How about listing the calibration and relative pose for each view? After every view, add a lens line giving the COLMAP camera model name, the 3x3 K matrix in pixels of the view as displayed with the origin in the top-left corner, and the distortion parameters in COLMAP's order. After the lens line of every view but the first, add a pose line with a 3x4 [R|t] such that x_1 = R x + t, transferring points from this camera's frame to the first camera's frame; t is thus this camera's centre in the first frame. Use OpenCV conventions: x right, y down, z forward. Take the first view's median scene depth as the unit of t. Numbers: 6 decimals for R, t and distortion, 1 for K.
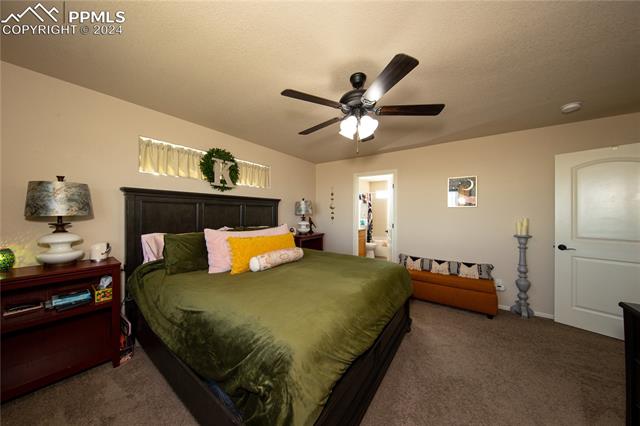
lens RADIAL K [[207.9, 0, 321.6], [0, 207.9, 212.0], [0, 0, 1]] dist [-0.001781, -0.000069]
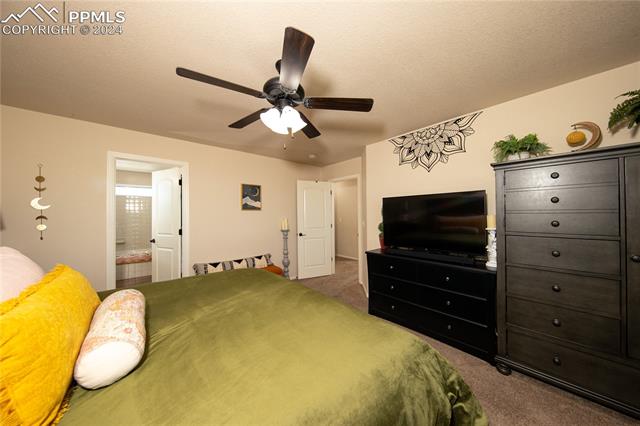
lens RADIAL K [[207.9, 0, 314.6], [0, 207.9, 214.7], [0, 0, 1]] dist [-0.001781, -0.000069]
pose [[0.227547, -0.001543, 0.973766, -0.443909], [0.009517, 0.999955, -0.000640, 0.006817], [-0.973721, 0.009413, 0.227551, 0.434105]]
